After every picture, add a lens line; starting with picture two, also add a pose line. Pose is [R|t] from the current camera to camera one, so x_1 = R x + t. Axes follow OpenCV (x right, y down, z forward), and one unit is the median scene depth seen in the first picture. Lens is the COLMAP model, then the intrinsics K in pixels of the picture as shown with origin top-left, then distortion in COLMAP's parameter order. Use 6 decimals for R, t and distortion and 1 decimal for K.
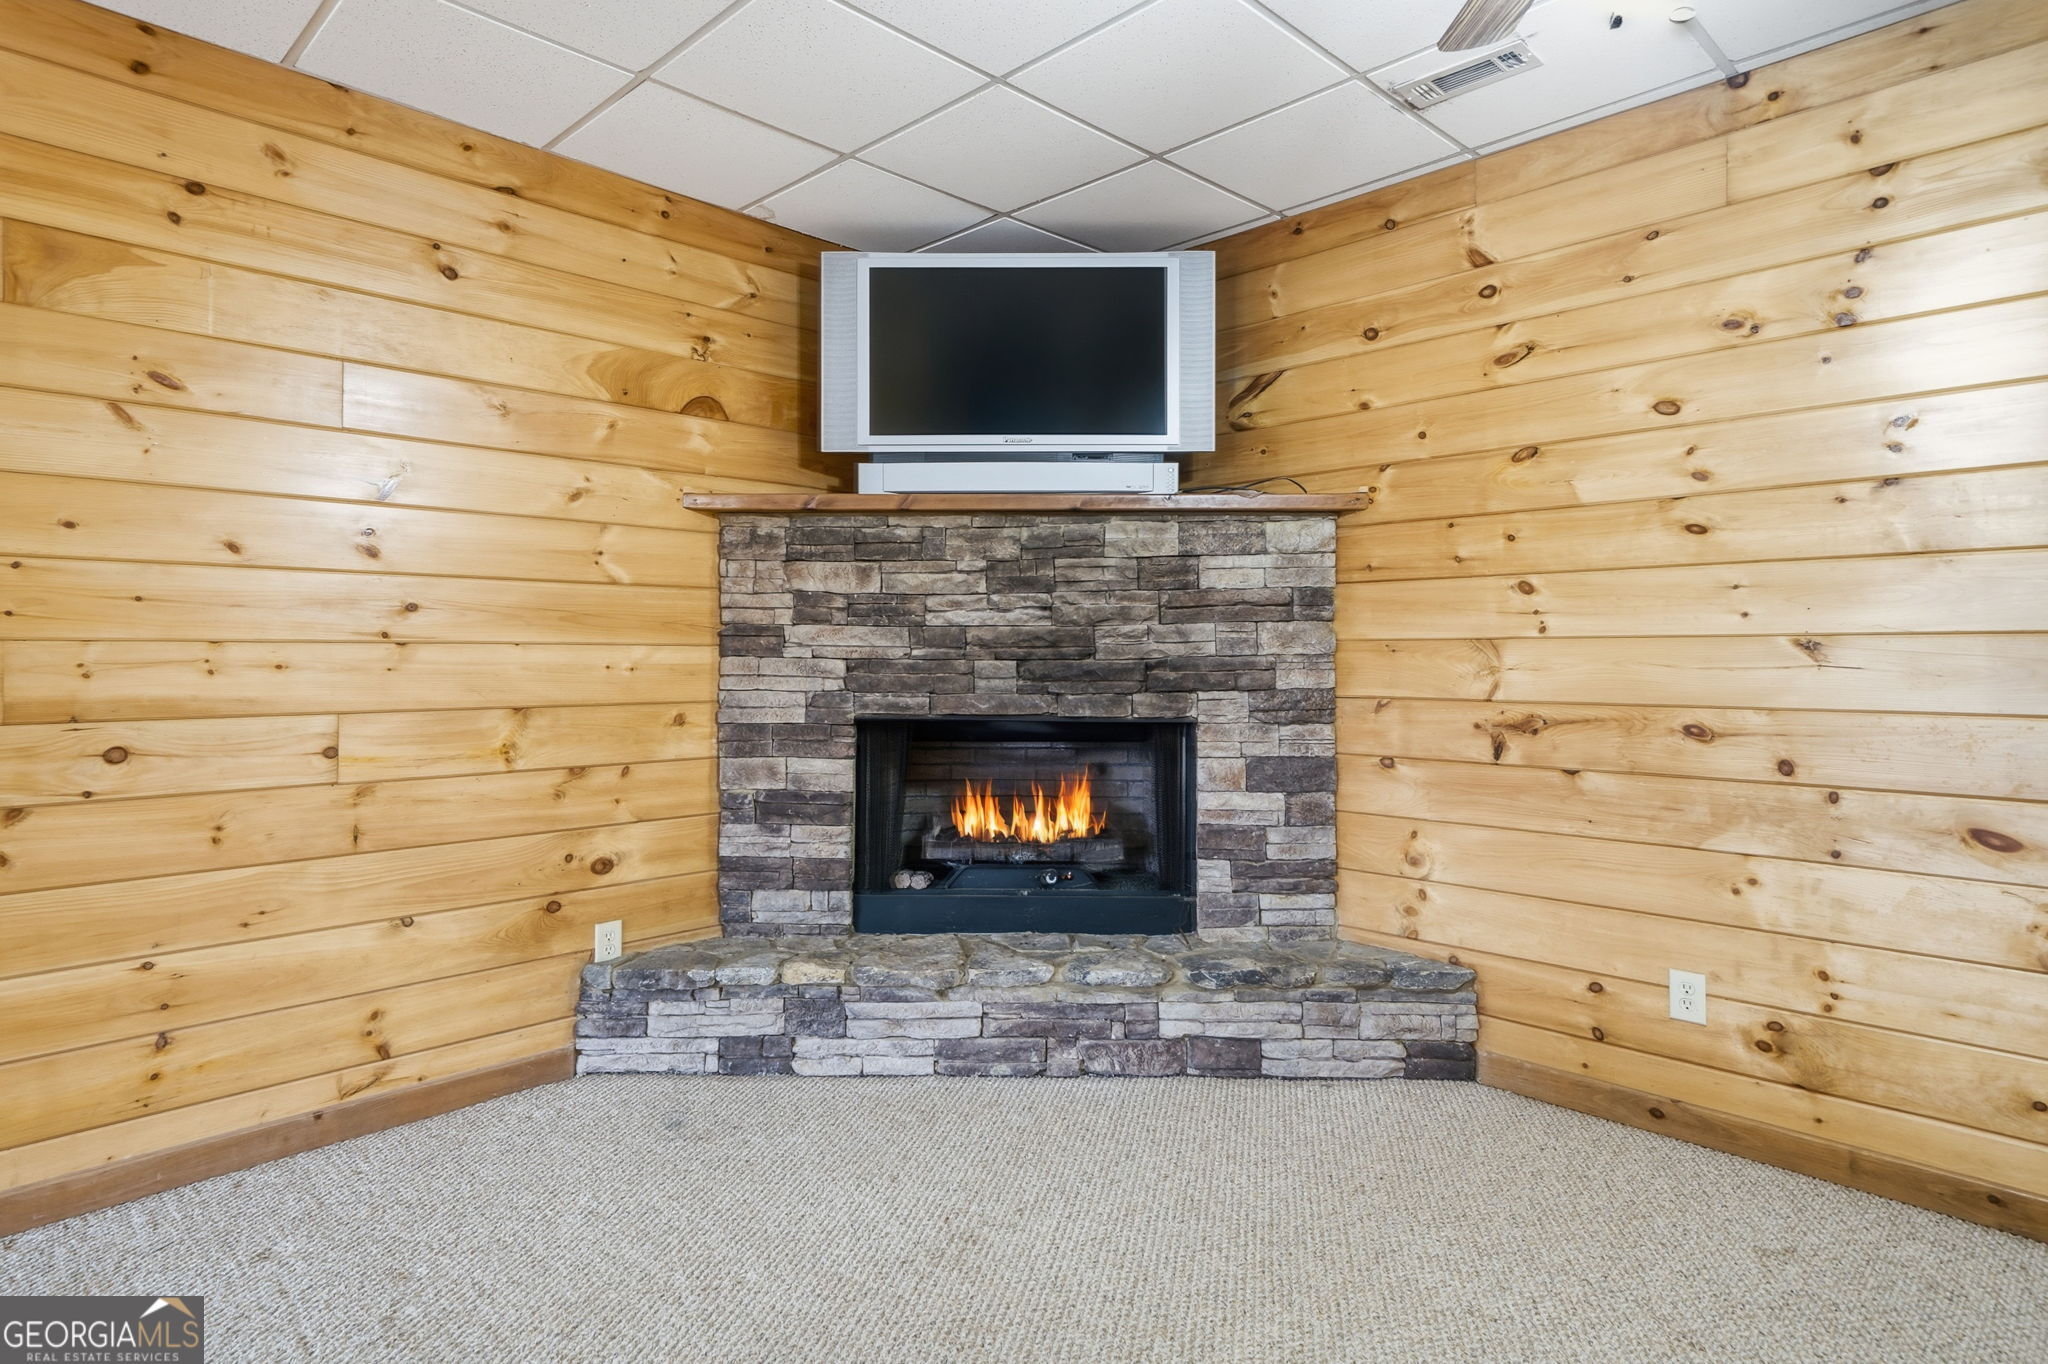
lens RADIAL K [[1111.3, 0, 1022.0], [0, 1111.3, 637.4], [0, 0, 1]] dist [0.015707, 0.000572]
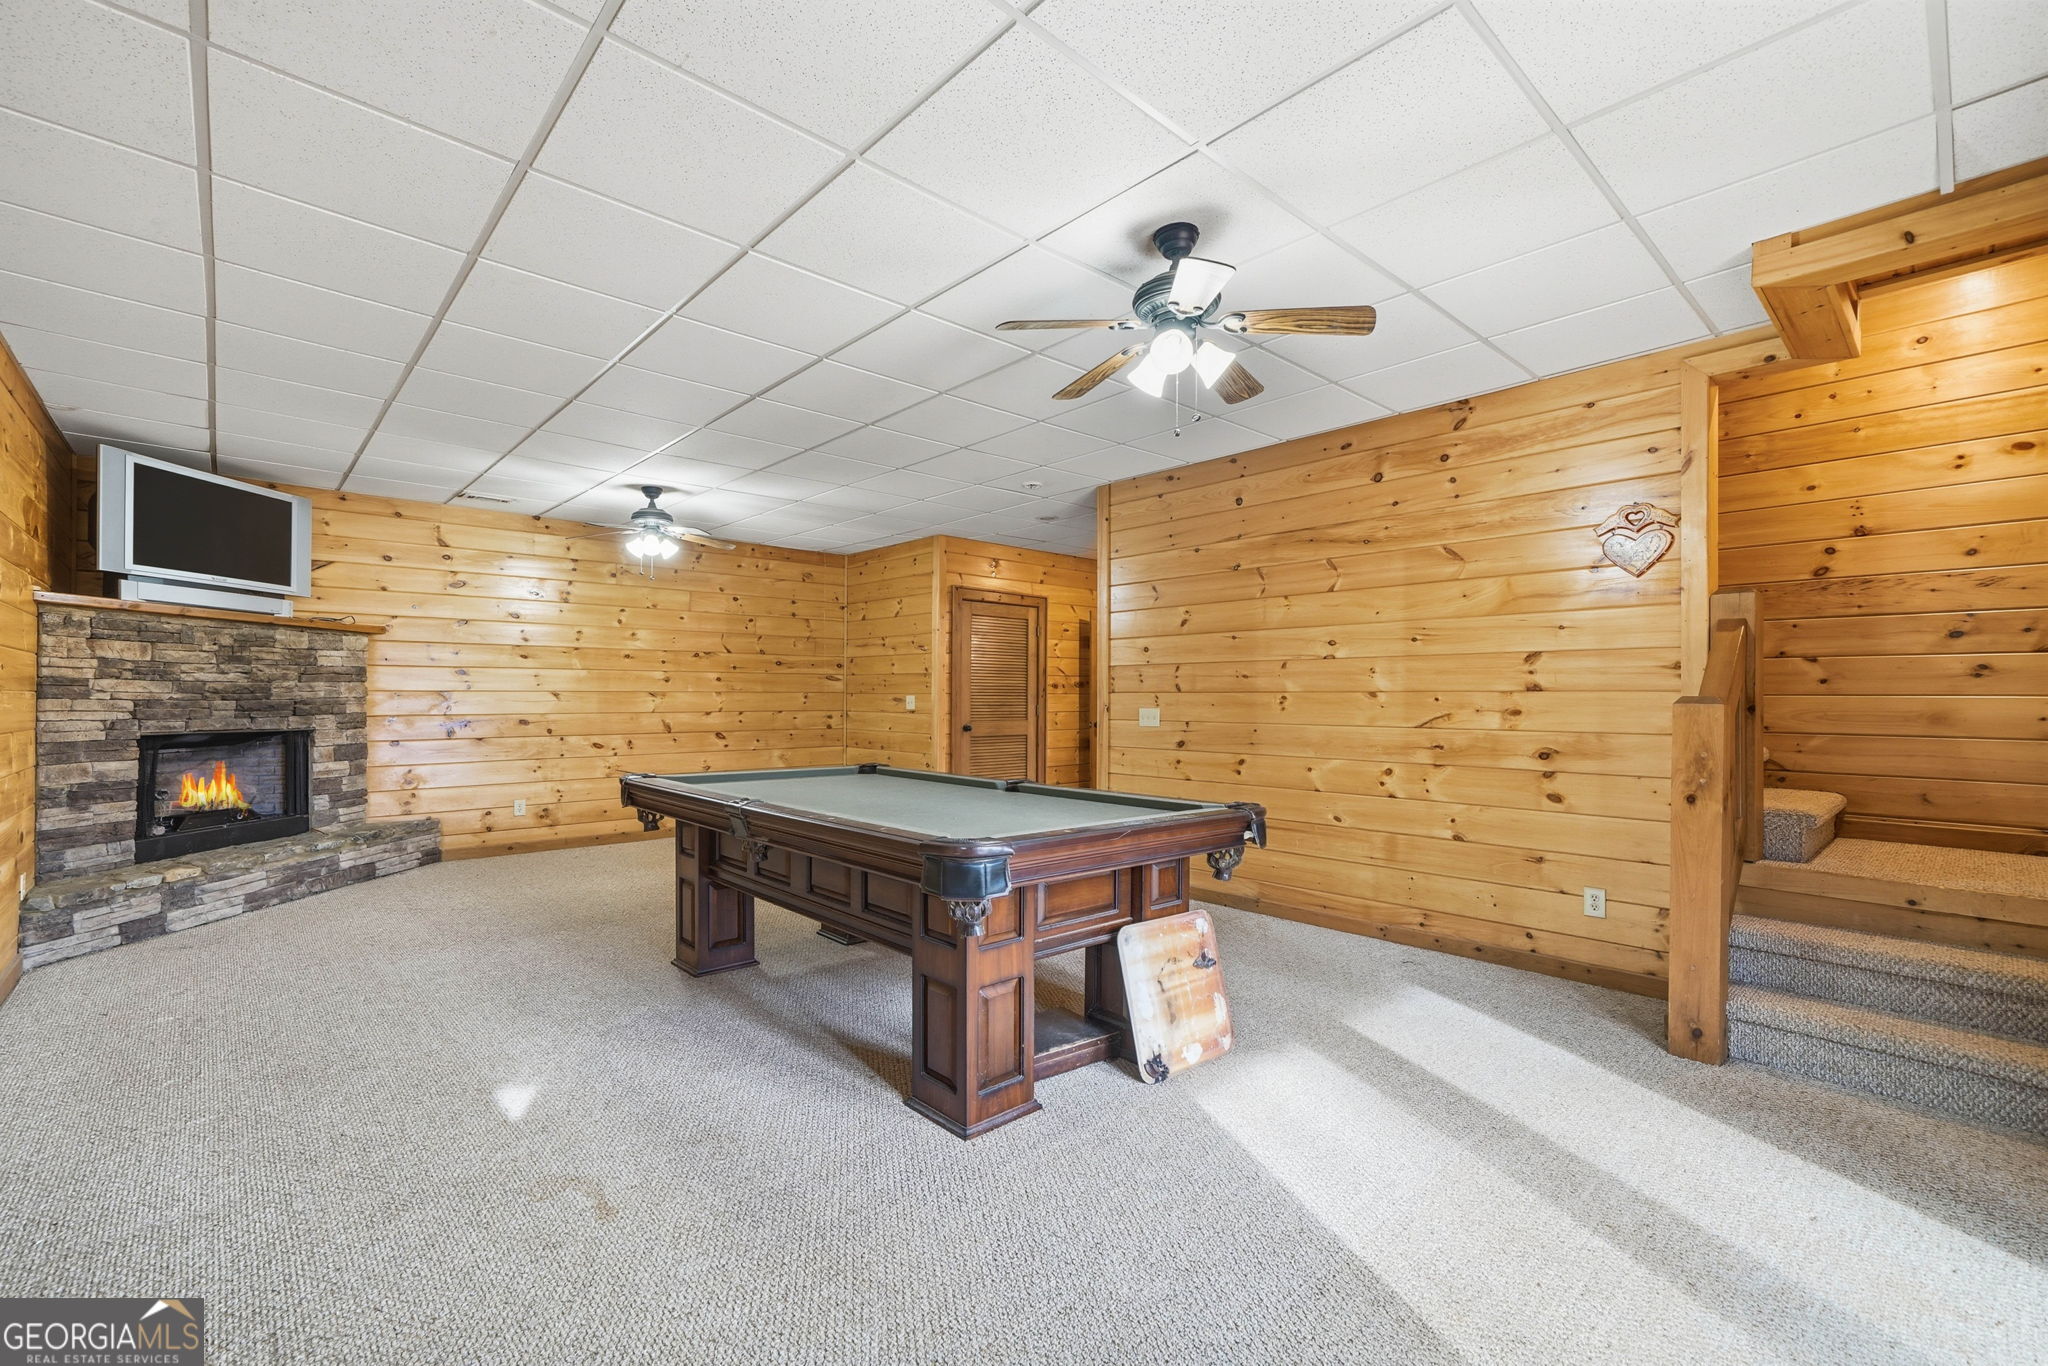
lens RADIAL K [[873.4, 0, 1011.2], [0, 873.4, 694.8], [0, 0, 1]] dist [0.002093, 0.003902]
pose [[0.044439, 0.001681, 0.999011, -1.416325], [-0.016711, 0.999860, -0.000939, -0.009139], [-0.998872, -0.016653, 0.044461, -0.369605]]
